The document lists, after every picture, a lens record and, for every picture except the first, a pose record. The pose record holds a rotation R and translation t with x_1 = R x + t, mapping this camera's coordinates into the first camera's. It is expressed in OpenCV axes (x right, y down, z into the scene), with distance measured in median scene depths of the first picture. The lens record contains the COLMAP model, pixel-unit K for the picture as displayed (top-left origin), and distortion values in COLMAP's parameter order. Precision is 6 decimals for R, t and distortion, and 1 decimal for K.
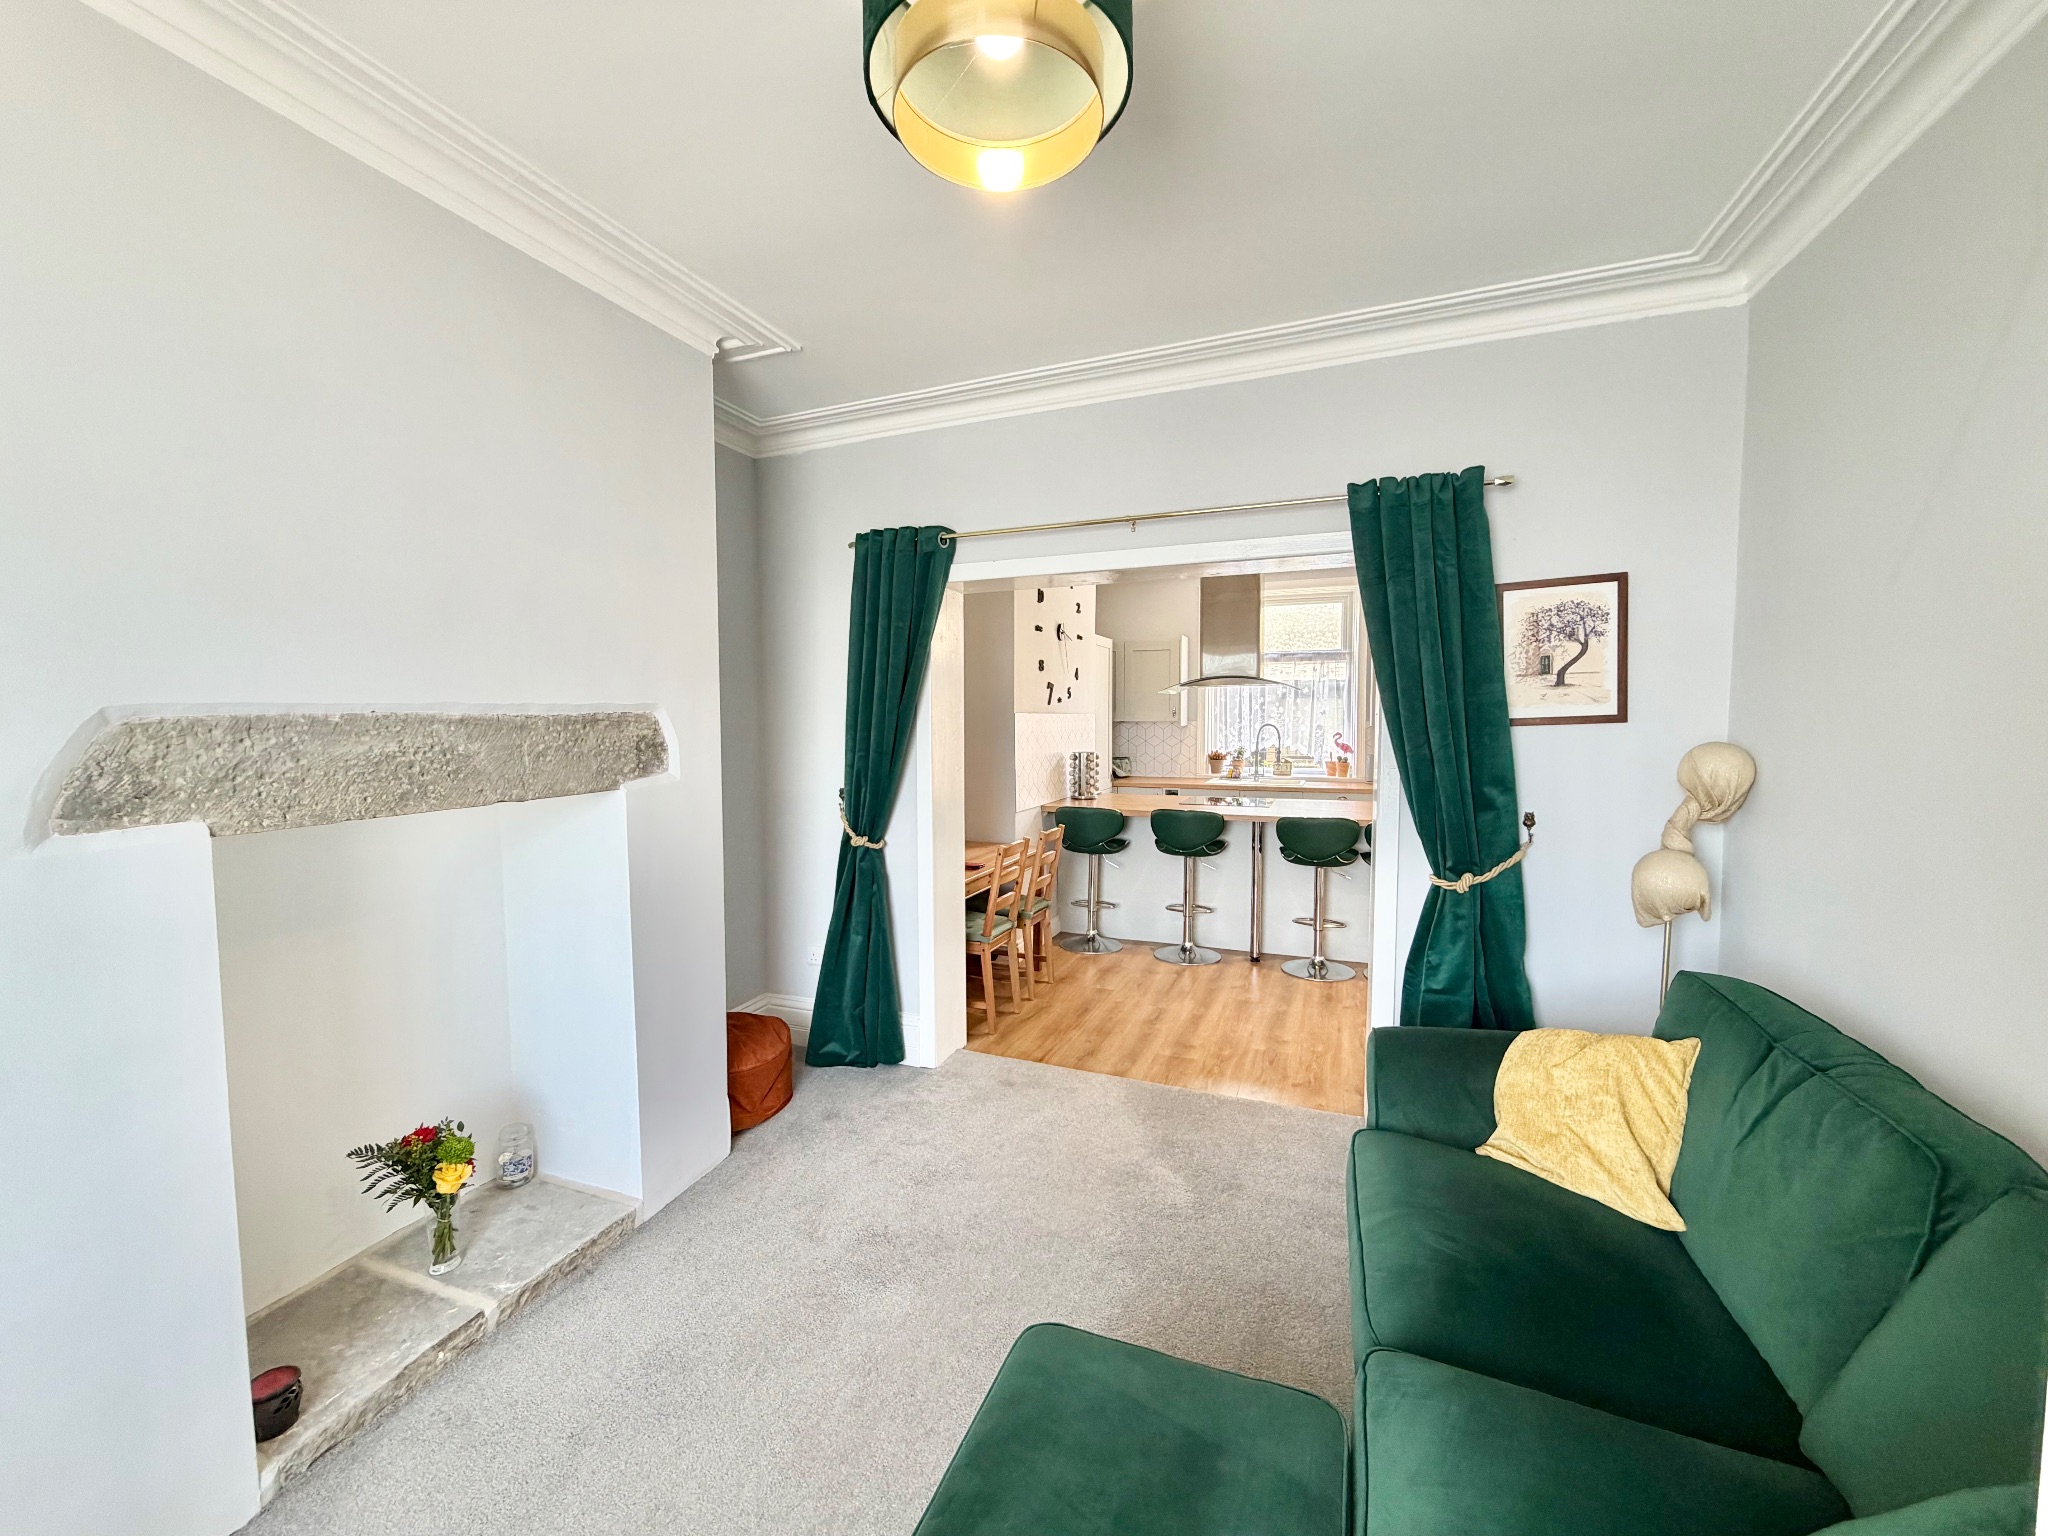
lens RADIAL K [[818.2, 0, 1029.7], [0, 818.2, 763.7], [0, 0, 1]] dist [-0.000139, -0.000084]
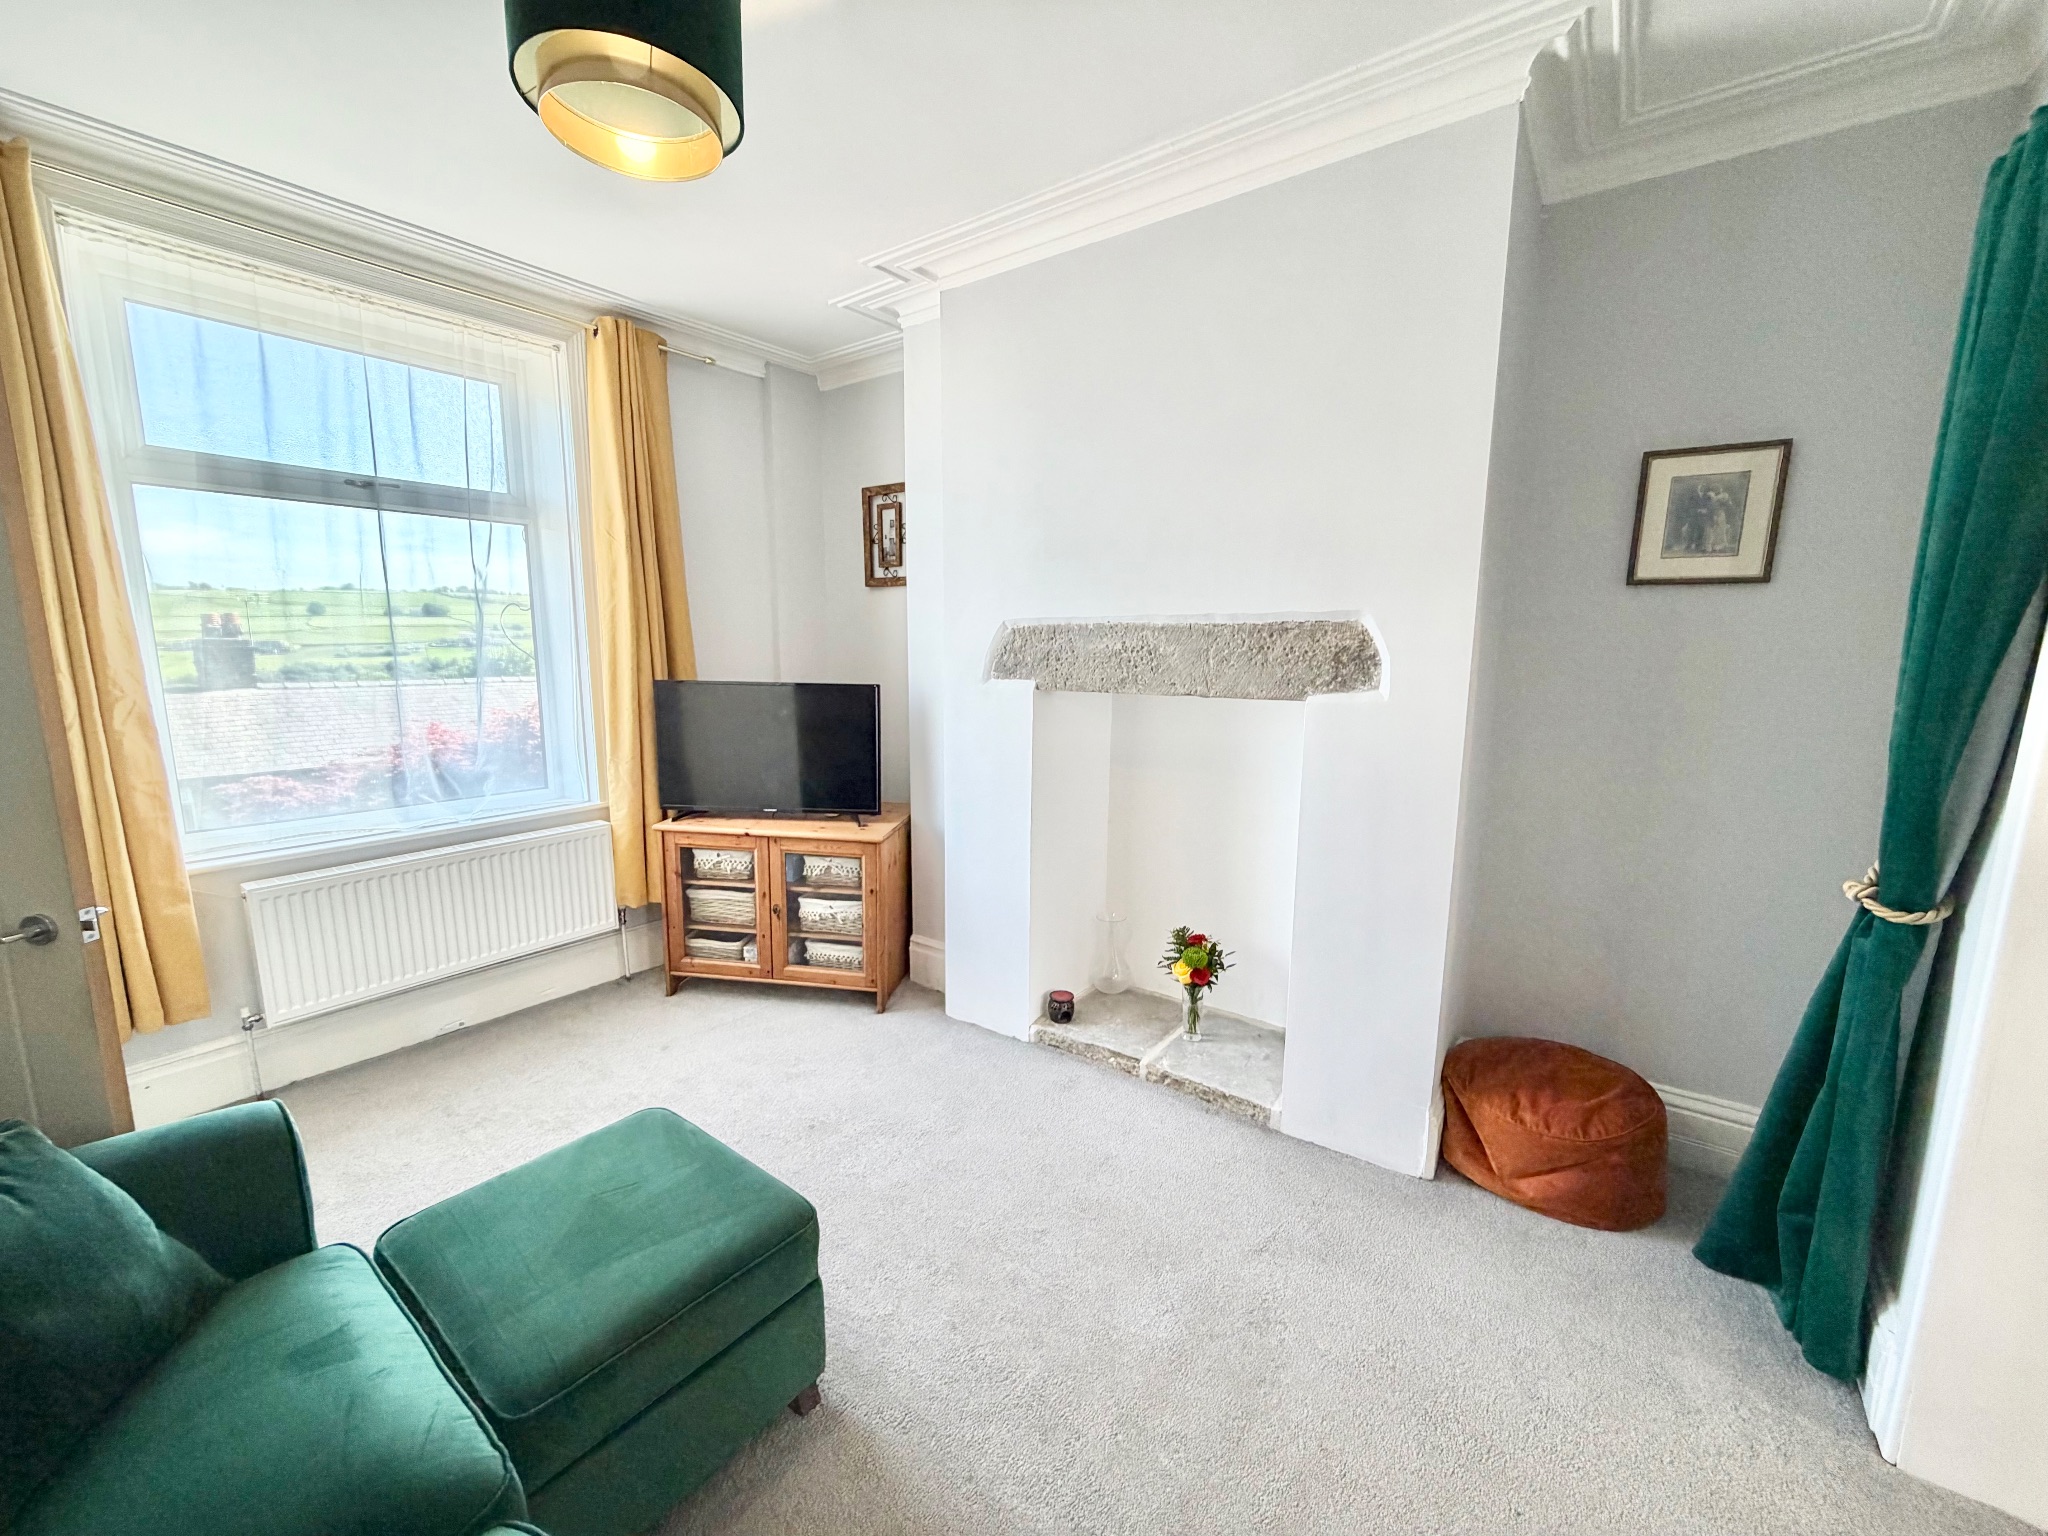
lens RADIAL K [[818.2, 0, 1016.5], [0, 818.2, 773.8], [0, 0, 1]] dist [-0.000139, -0.000084]
pose [[-0.279149, 0.157022, -0.947322, 0.241611], [-0.064672, 0.981225, 0.181699, -0.017383], [0.958067, 0.111986, -0.263753, 0.426403]]
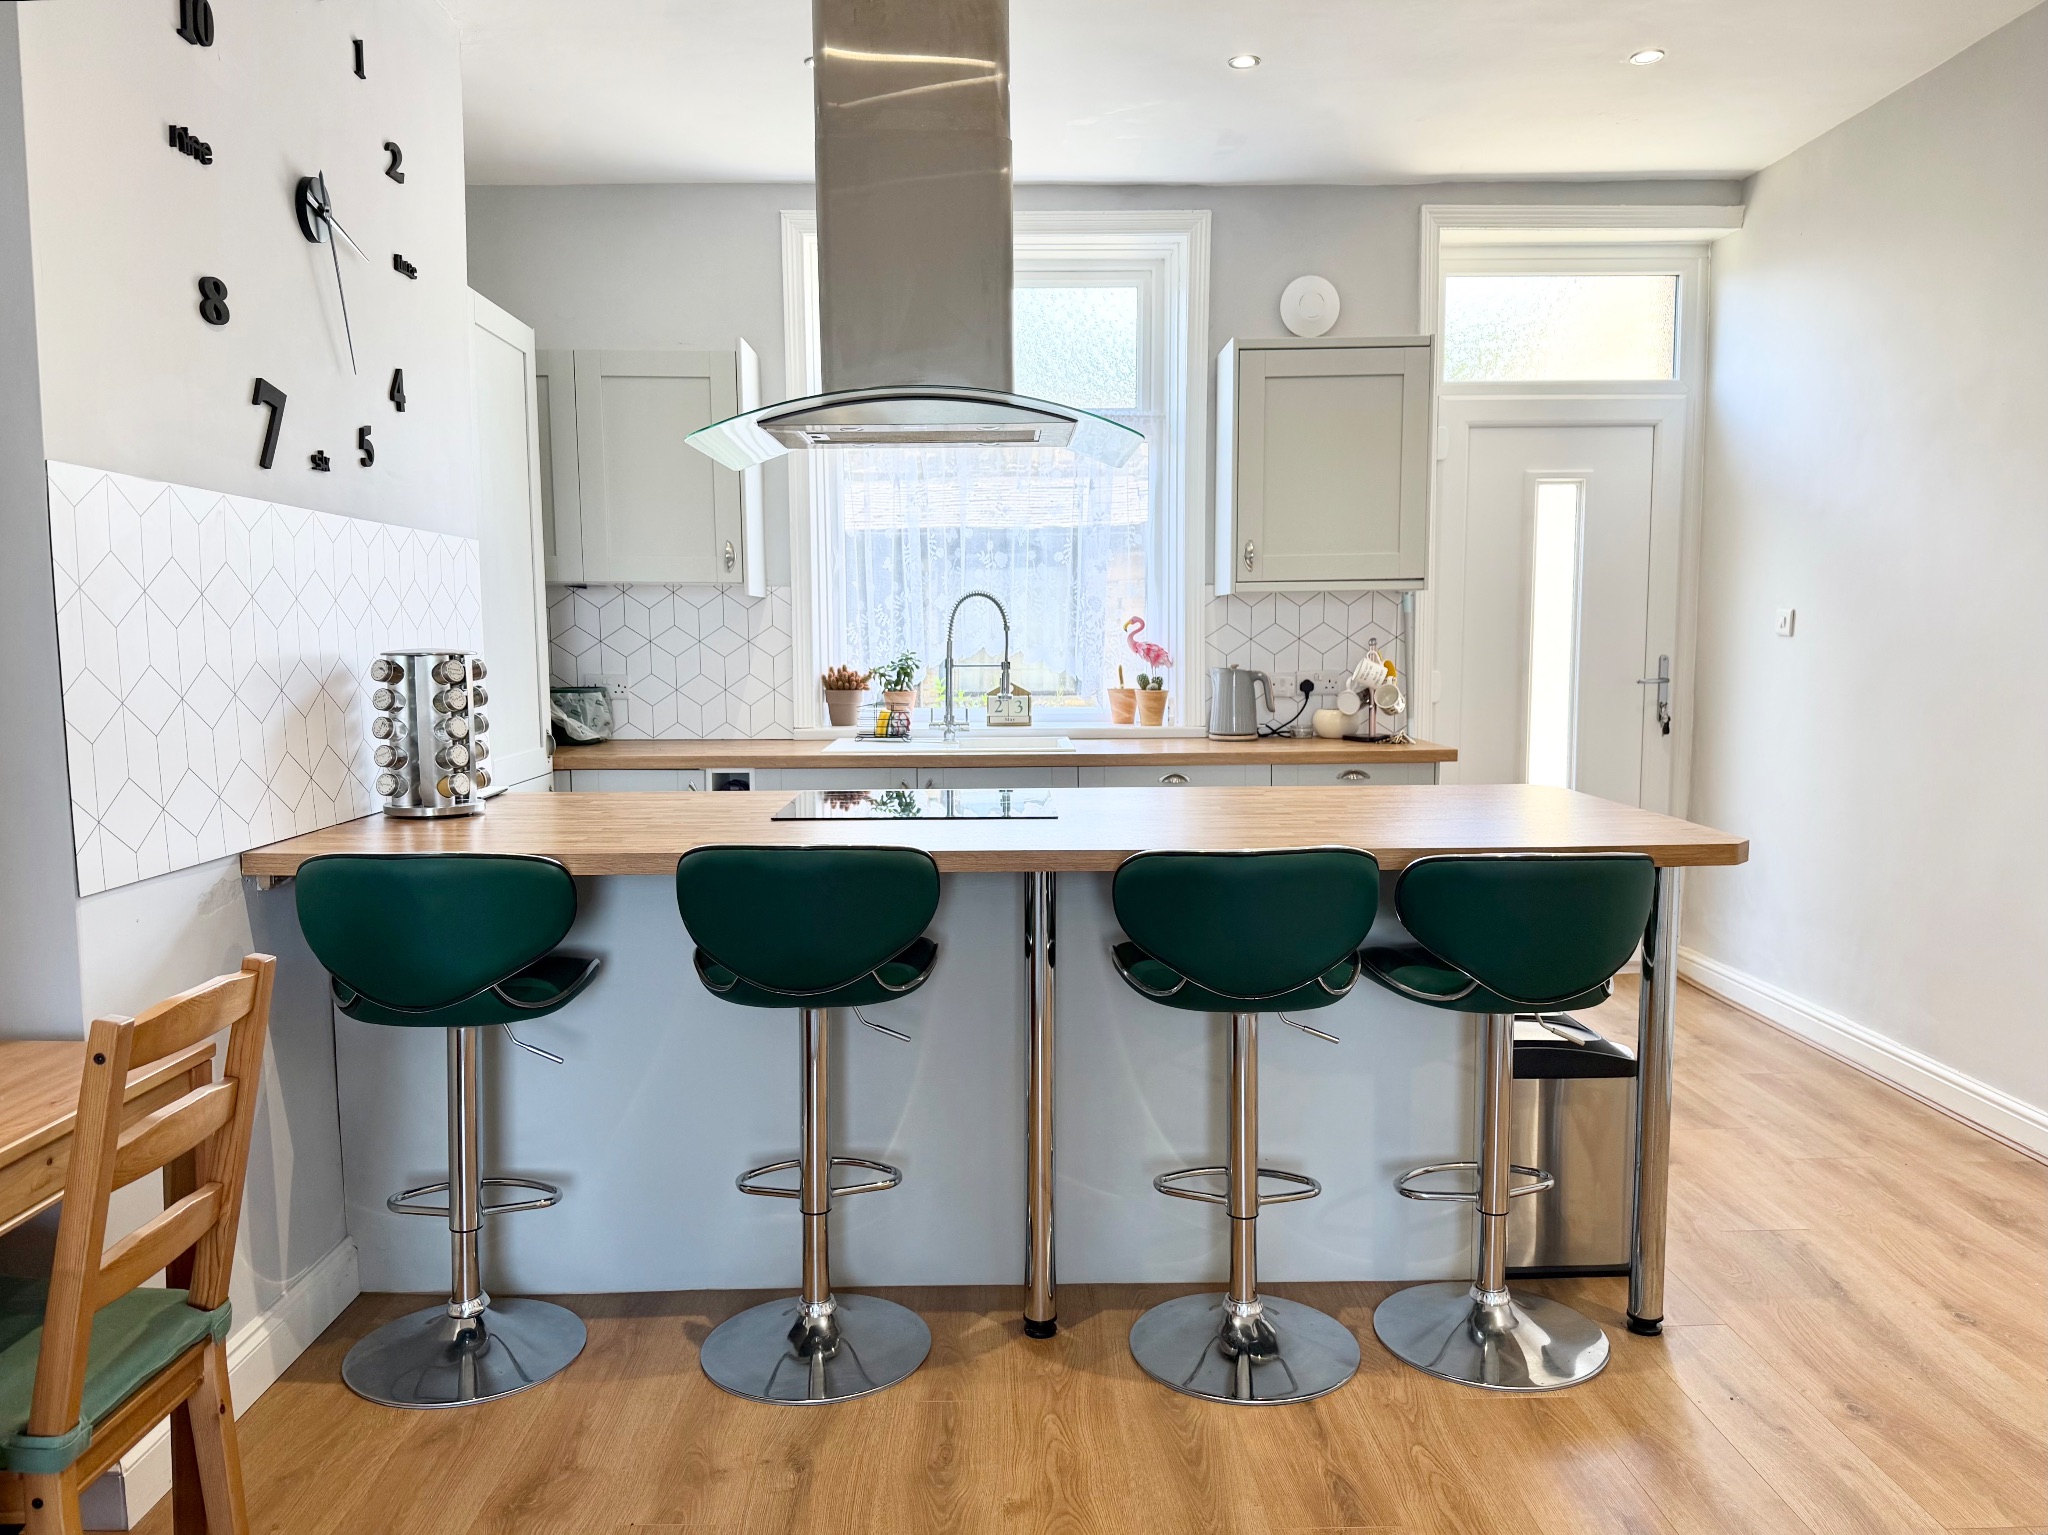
lens RADIAL K [[1436.4, 0, 1012.0], [0, 1436.4, 765.3], [0, 0, 1]] dist [0.056307, -0.065937]
pose [[0.926297, -0.035360, 0.375132, 0.069787], [0.024873, 0.999154, 0.032762, 0.014398], [-0.375973, -0.021017, 0.926392, 0.493288]]
